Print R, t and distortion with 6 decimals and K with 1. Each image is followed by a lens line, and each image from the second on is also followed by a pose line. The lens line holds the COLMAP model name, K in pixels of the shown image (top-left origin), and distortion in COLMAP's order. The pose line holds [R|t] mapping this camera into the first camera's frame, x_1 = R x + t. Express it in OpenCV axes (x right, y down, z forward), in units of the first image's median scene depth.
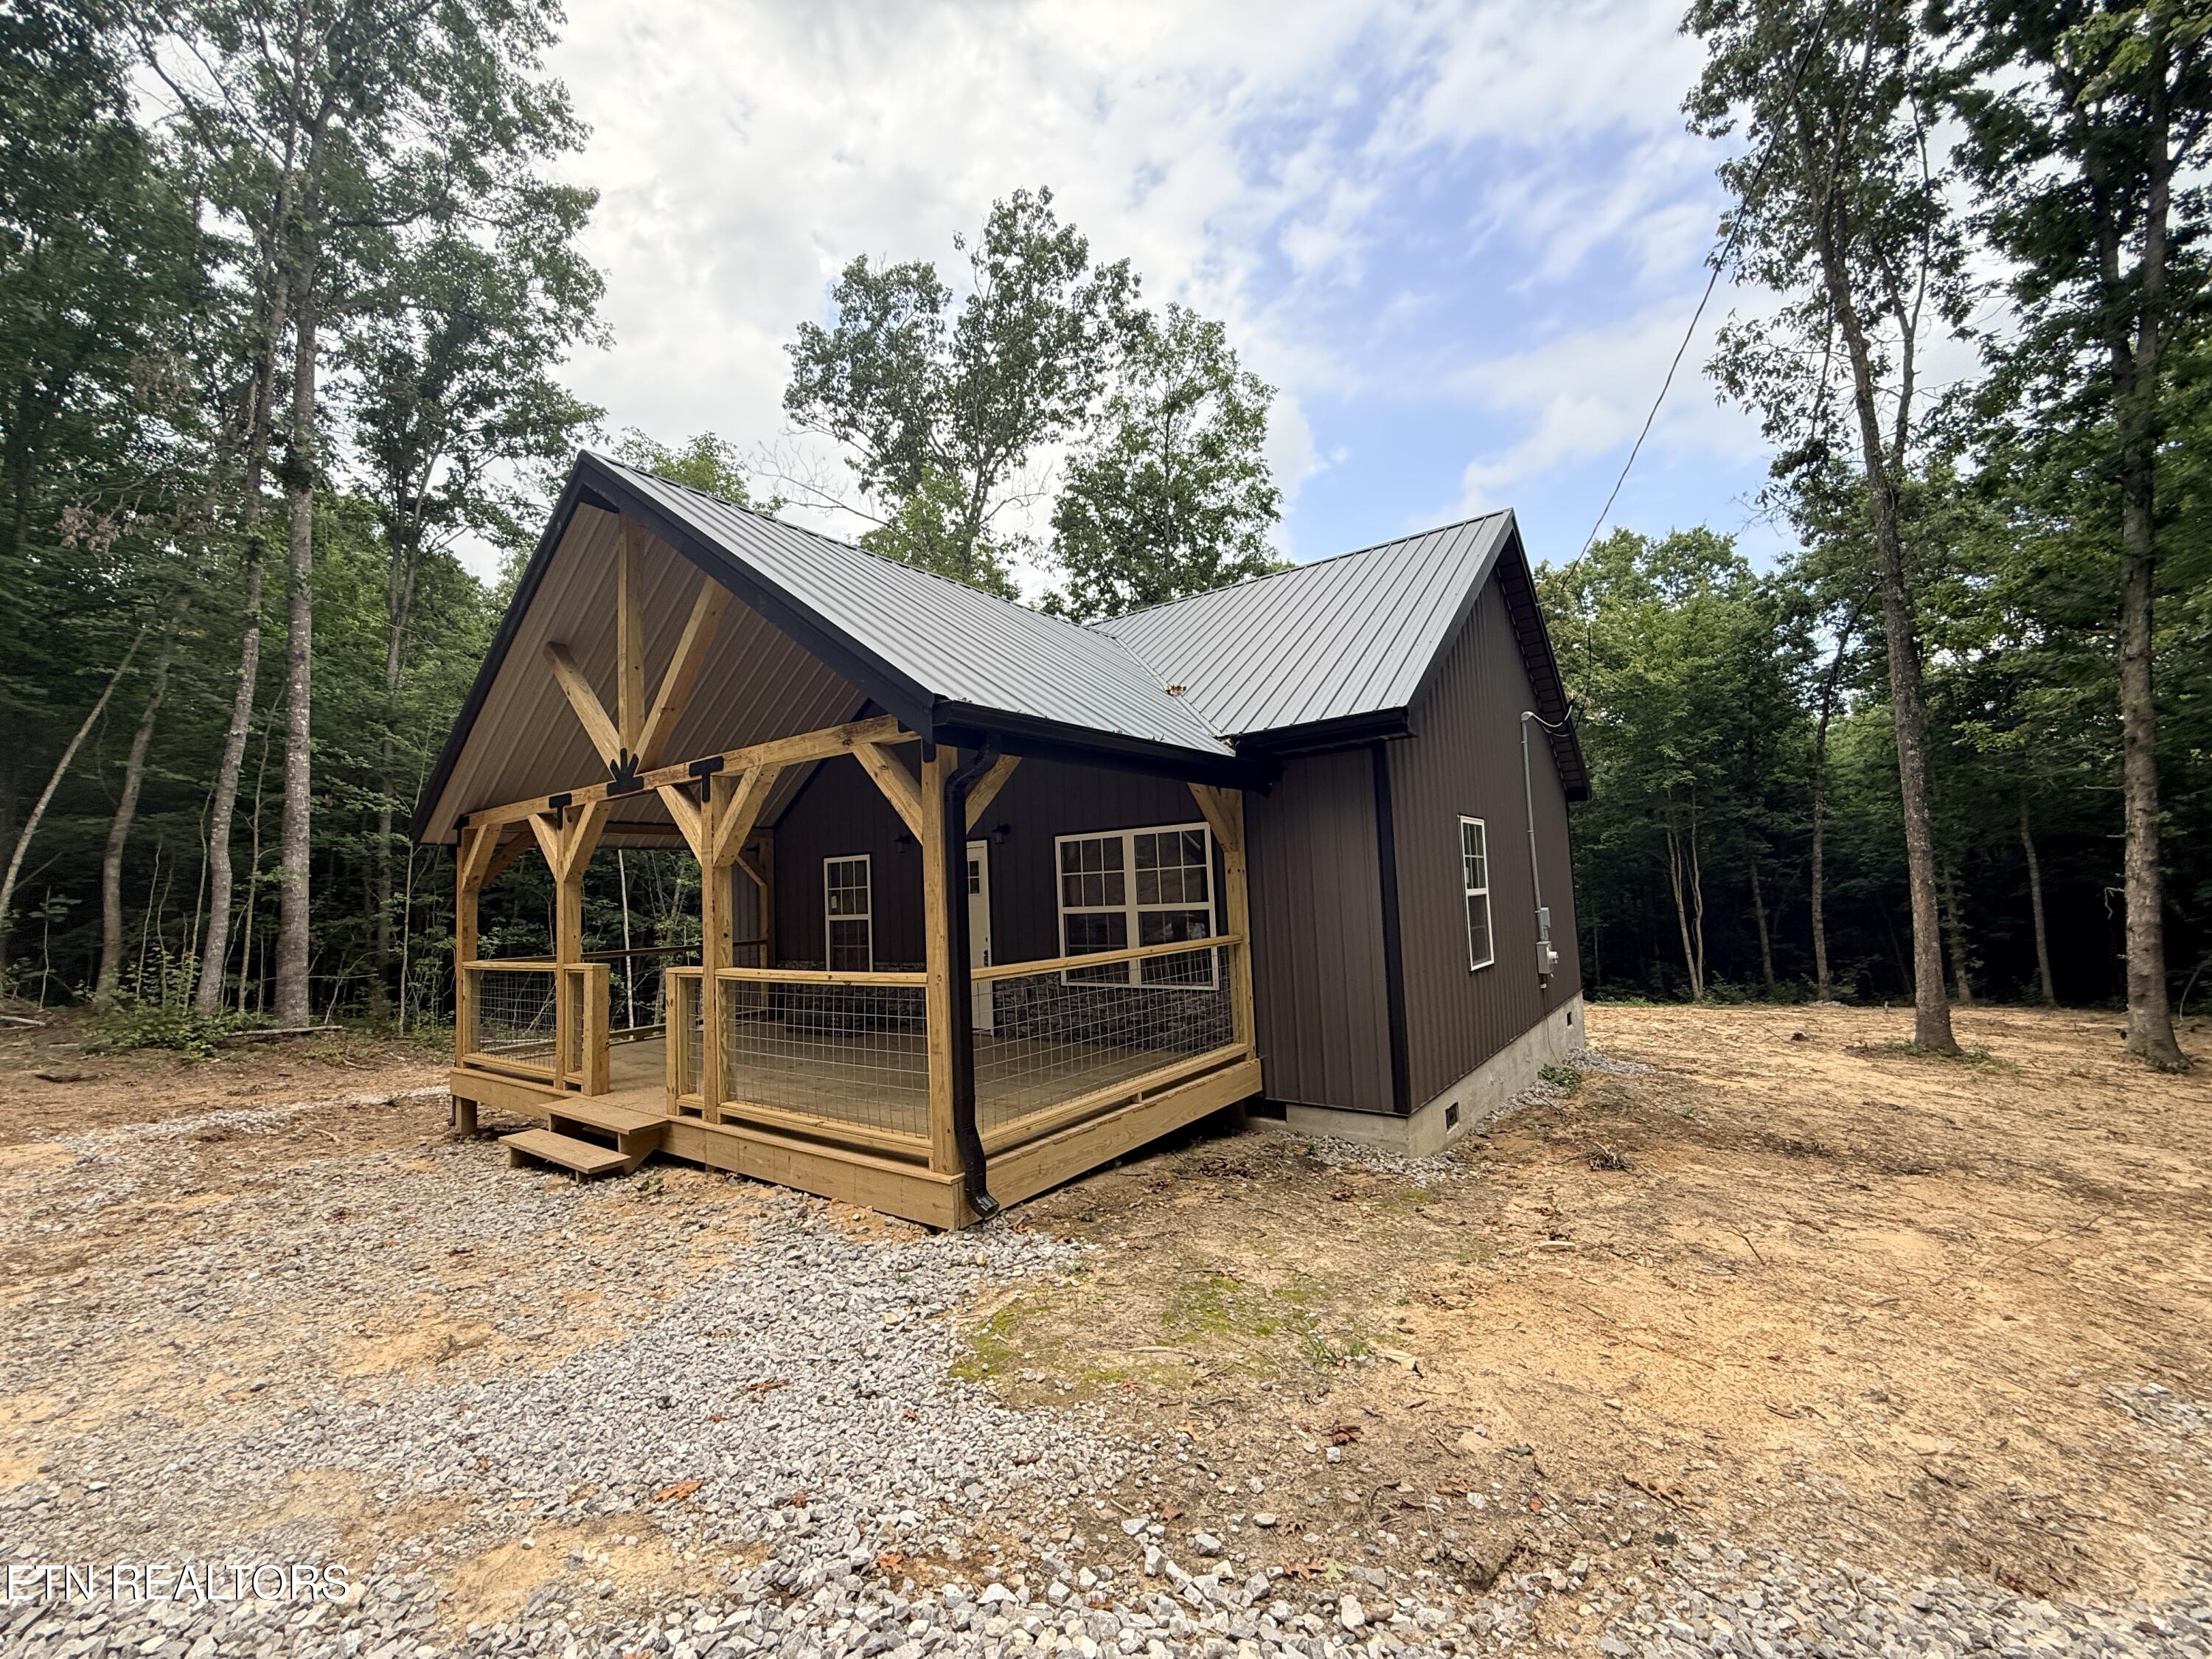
lens RADIAL K [[882.0, 0, 1103.5], [0, 882.0, 830.1], [0, 0, 1]] dist [0.000518, -0.000966]
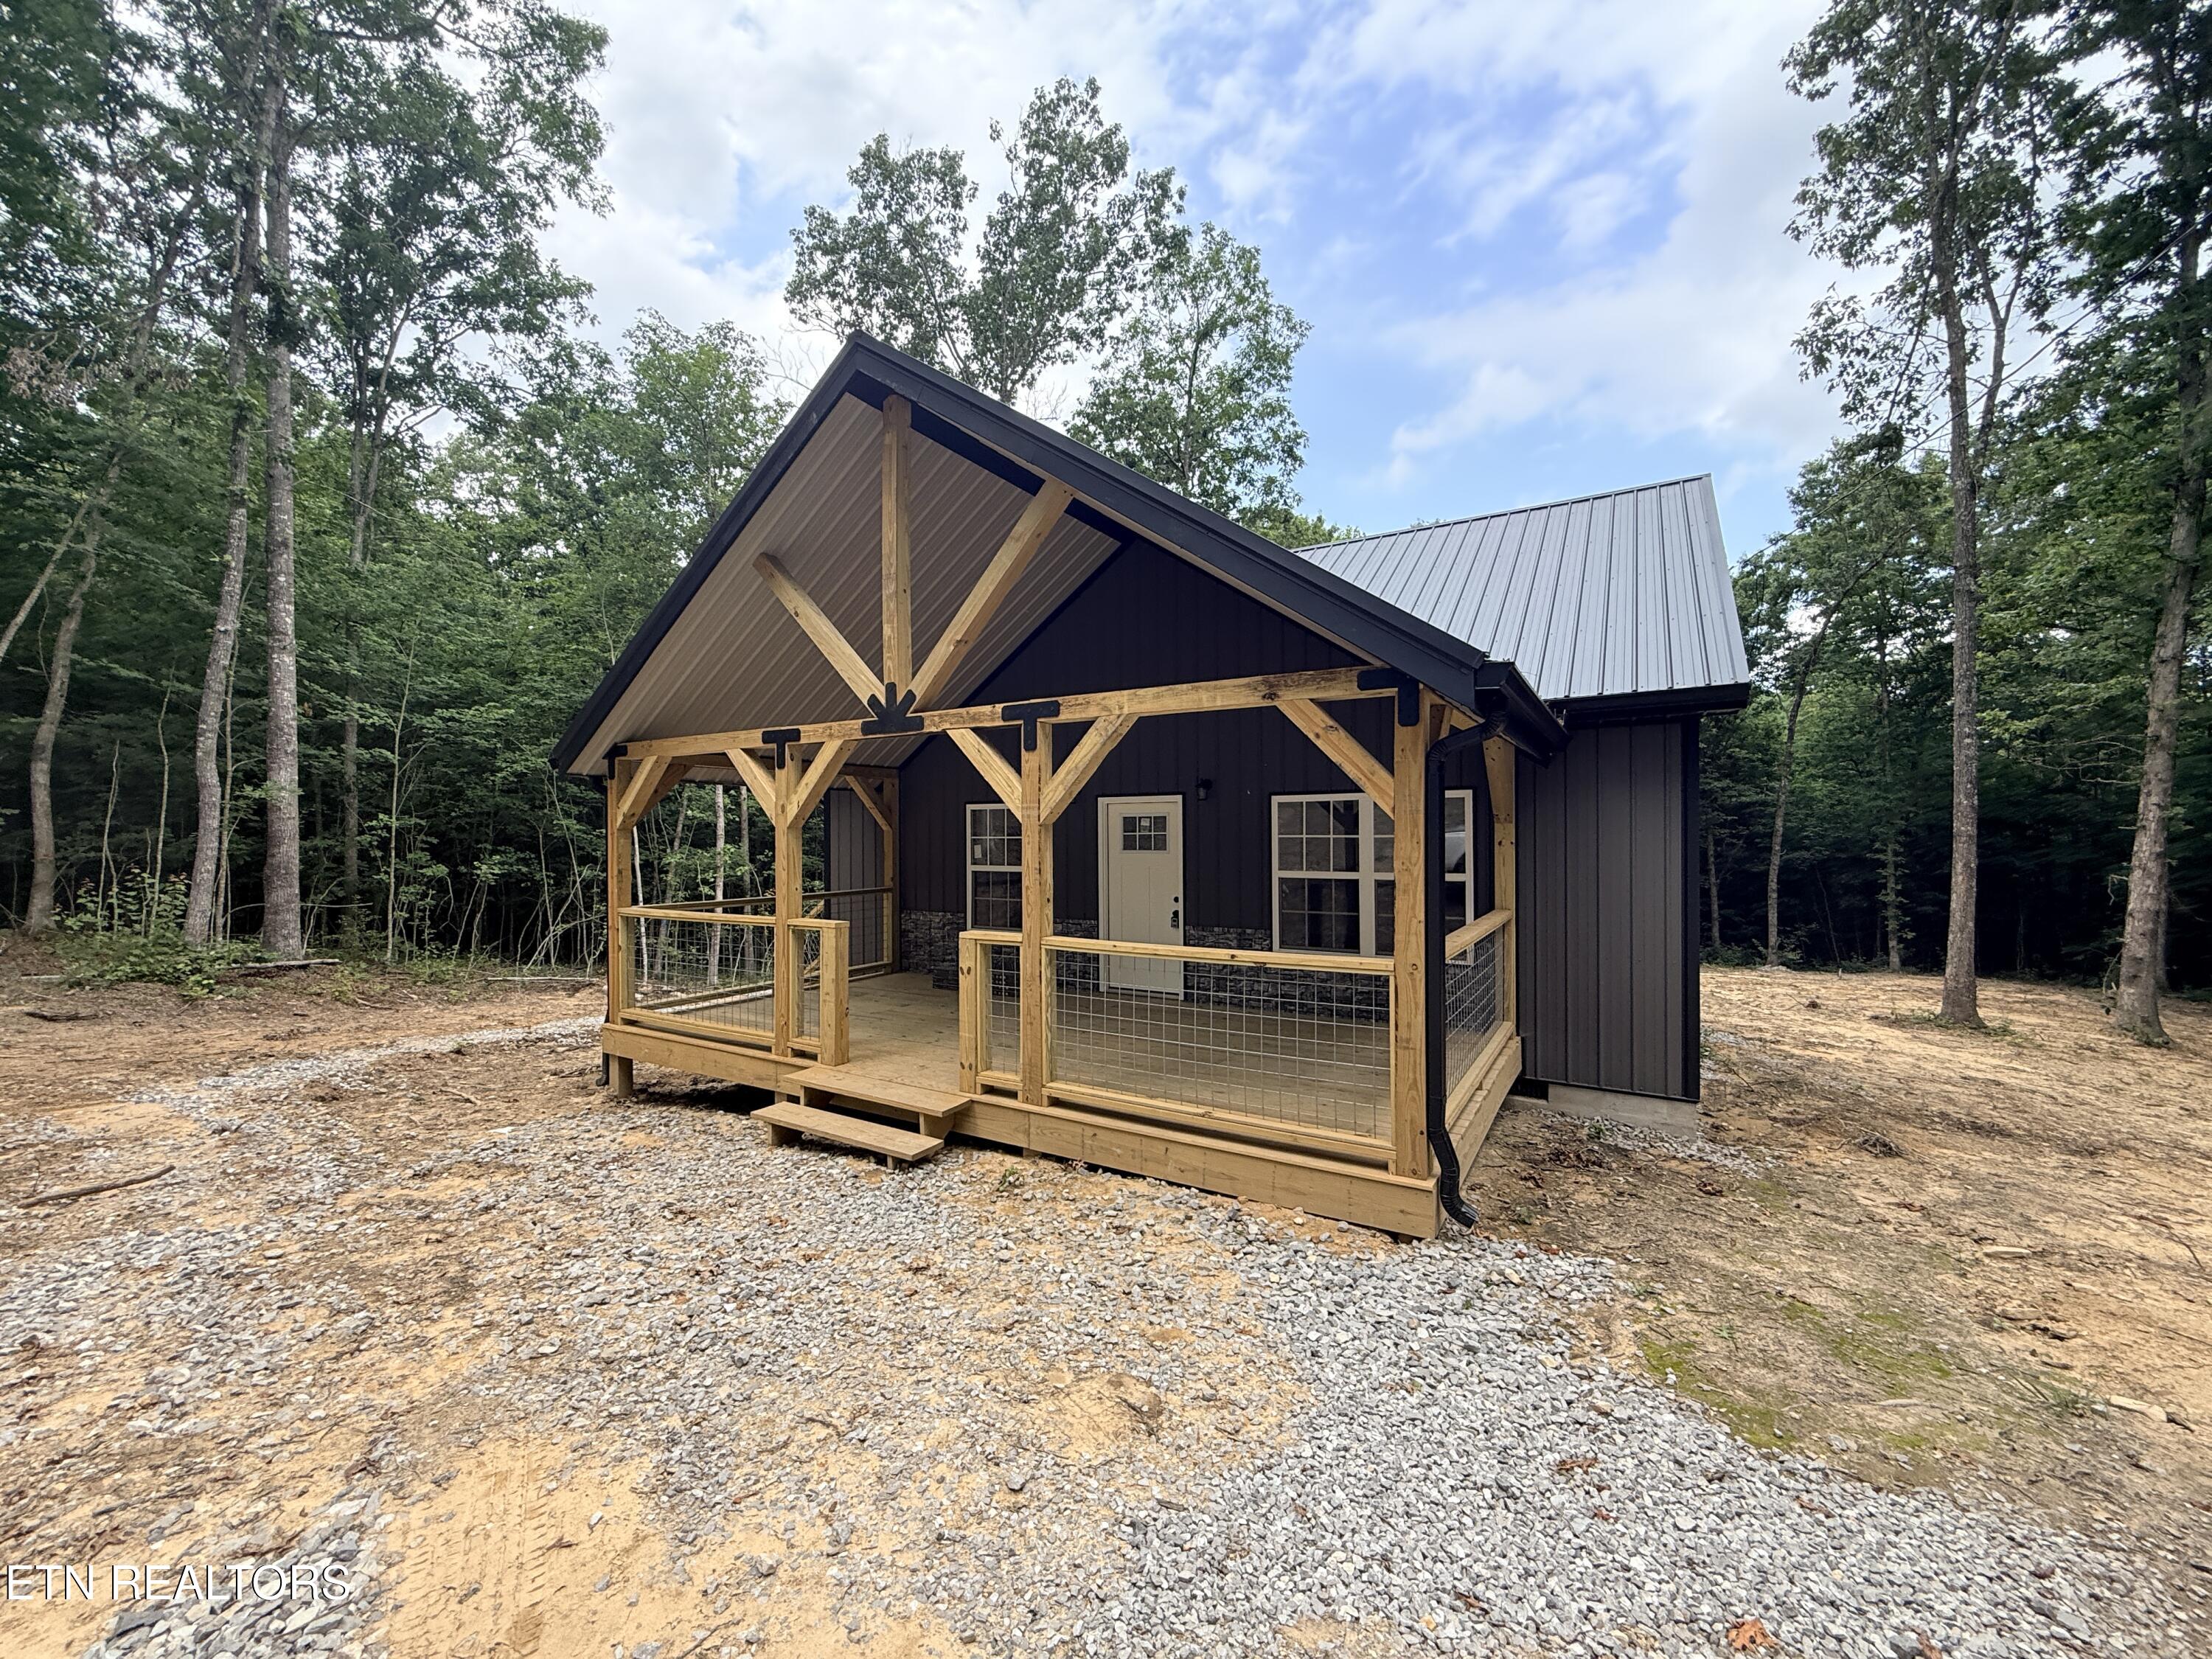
lens RADIAL K [[882.0, 0, 1101.2], [0, 882.0, 830.5], [0, 0, 1]] dist [0.000518, -0.000966]
pose [[0.995727, 0.038172, 0.084091, -0.167623], [-0.043721, 0.996916, 0.065172, -0.004872], [-0.081344, -0.068570, 0.994325, 0.038708]]
